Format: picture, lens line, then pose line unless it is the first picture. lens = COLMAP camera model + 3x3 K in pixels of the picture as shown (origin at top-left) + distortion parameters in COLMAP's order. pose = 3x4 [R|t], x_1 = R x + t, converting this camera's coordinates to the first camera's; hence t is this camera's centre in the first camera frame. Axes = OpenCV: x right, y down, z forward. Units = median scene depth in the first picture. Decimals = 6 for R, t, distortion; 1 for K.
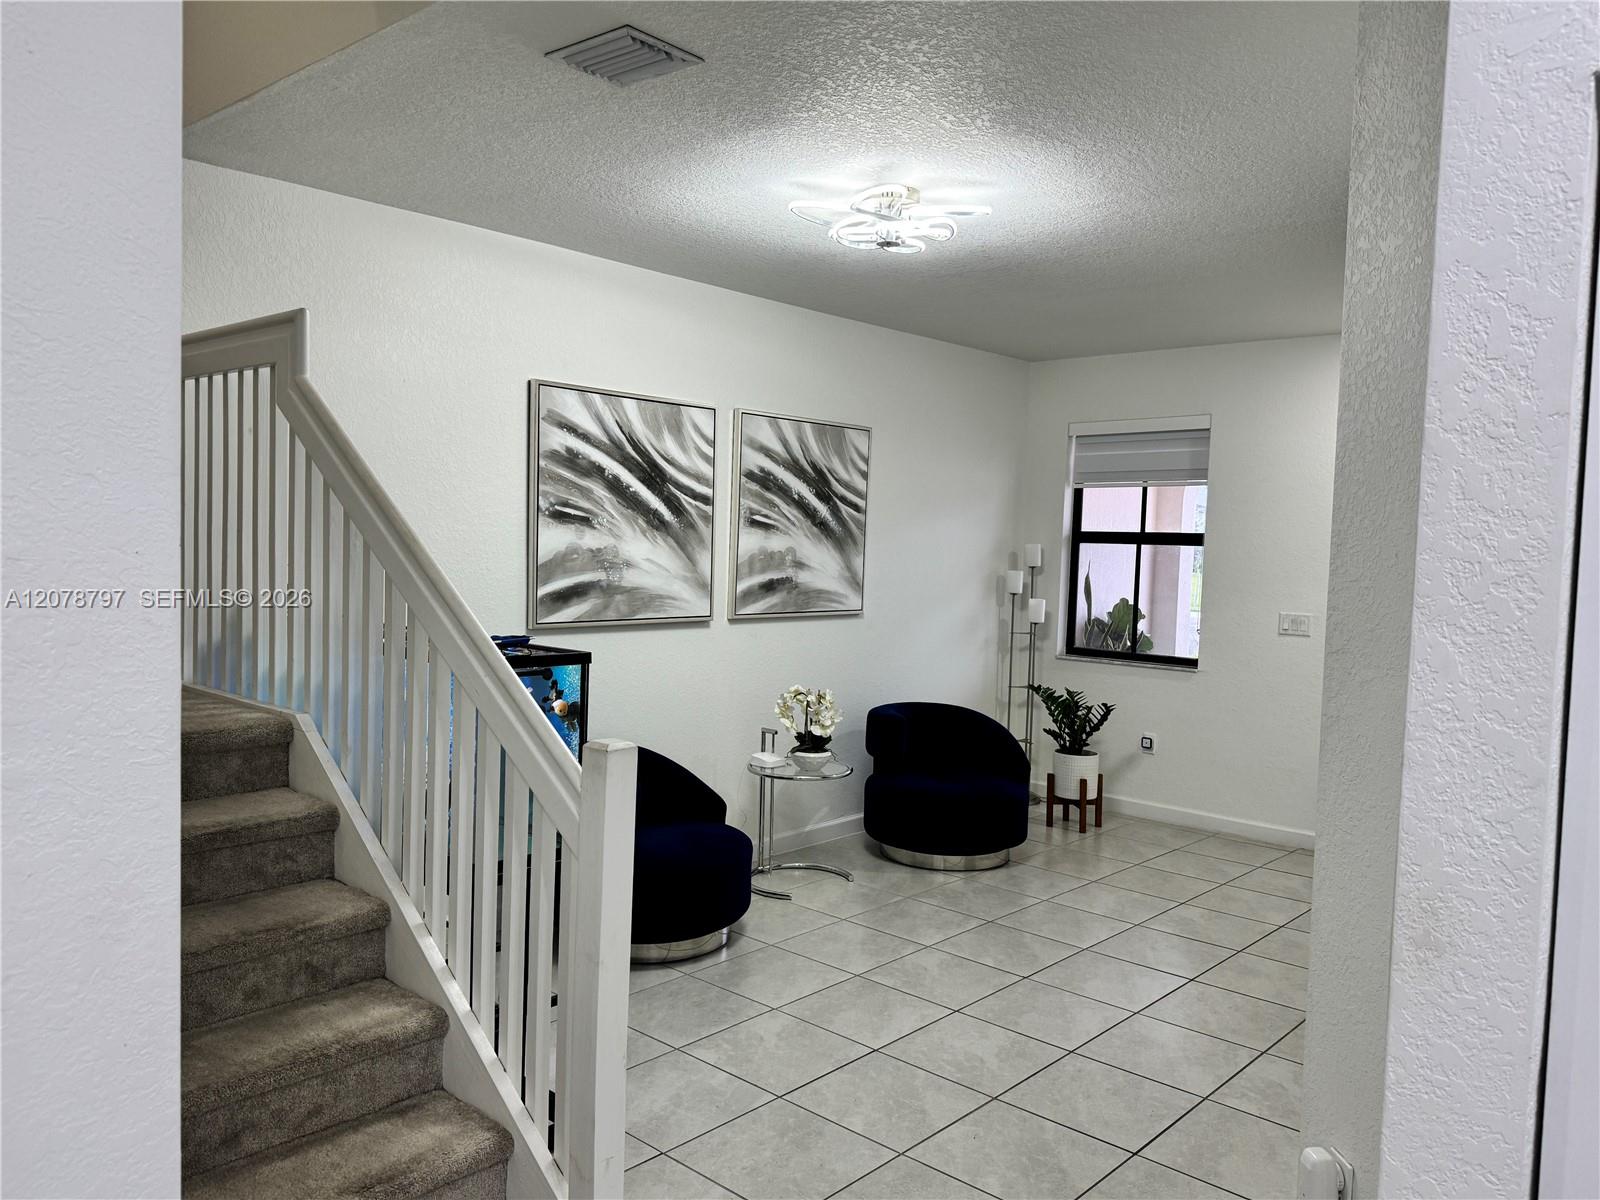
lens RADIAL K [[1173.9, 0, 808.1], [0, 1173.9, 603.5], [0, 0, 1]] dist [0.086134, -0.141034]
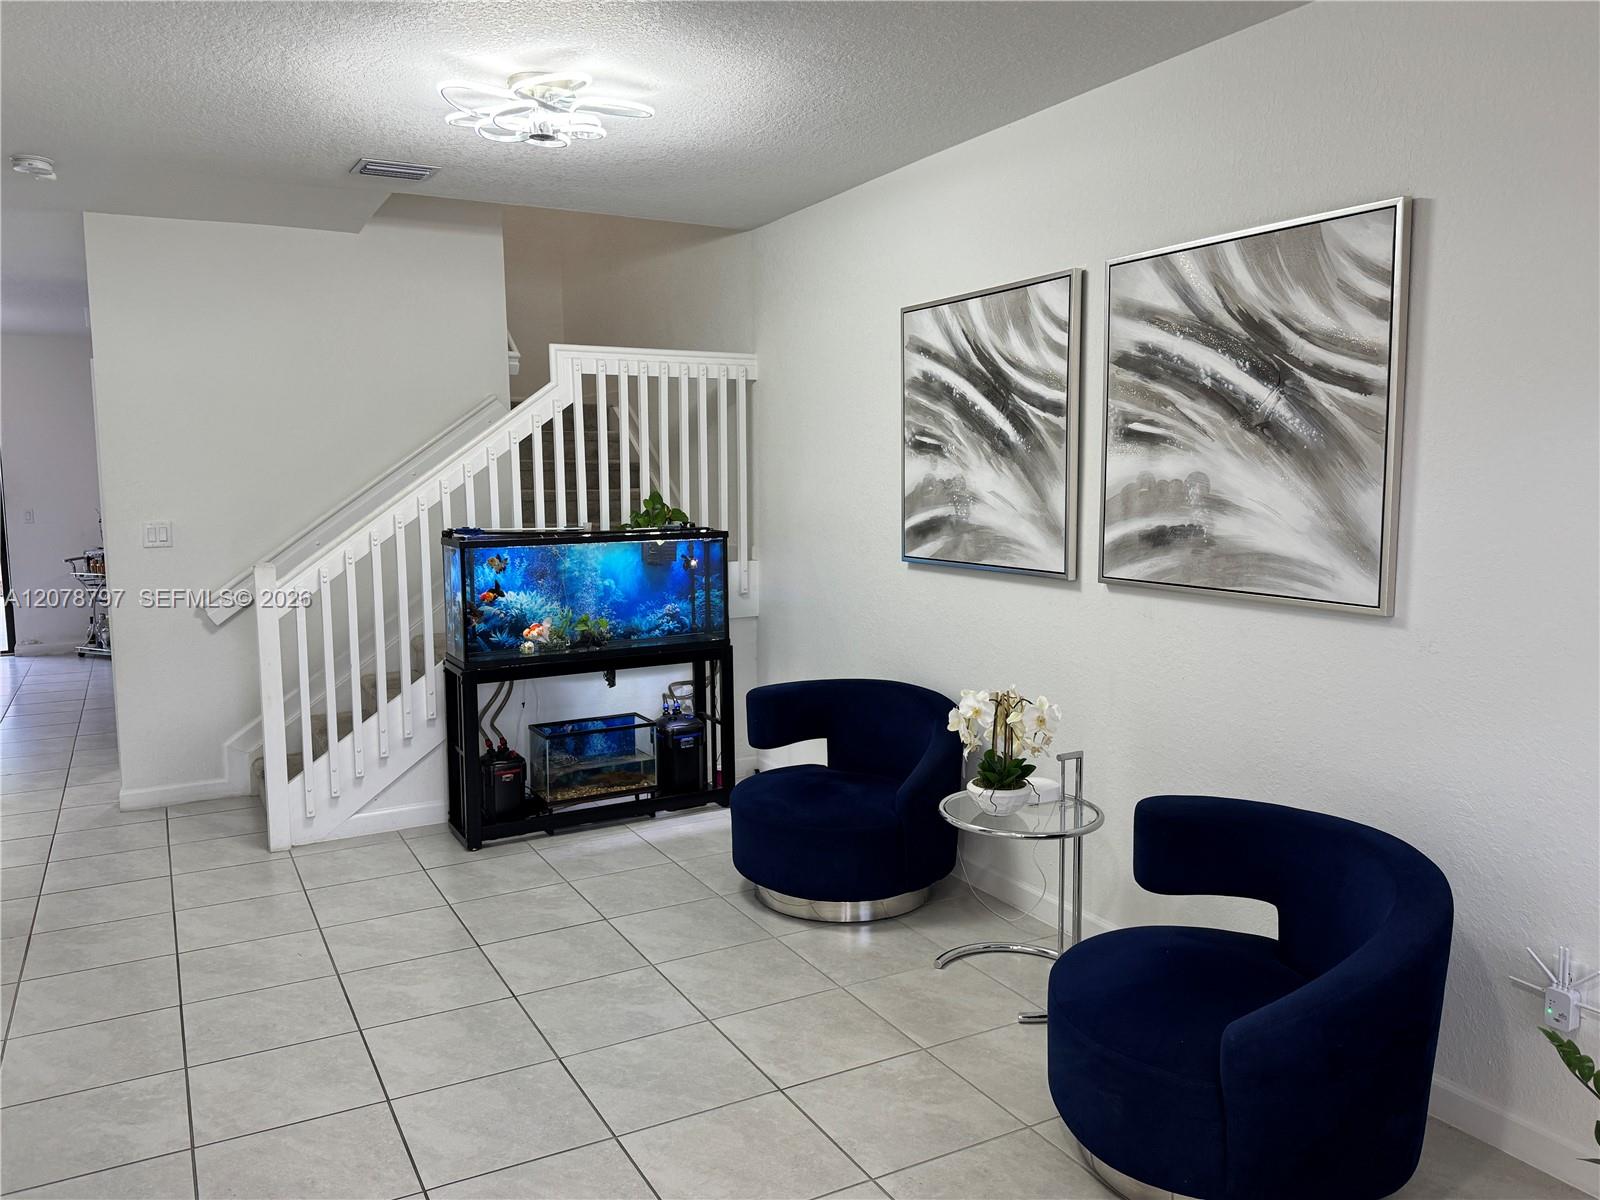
lens RADIAL K [[1173.9, 0, 808.1], [0, 1173.9, 603.5], [0, 0, 1]] dist [0.086134, -0.141034]
pose [[-0.333899, 0.083505, -0.938903, 0.664125], [-0.050236, 0.993076, 0.106188, -0.040500], [0.941269, 0.082623, -0.327392, 1.133966]]
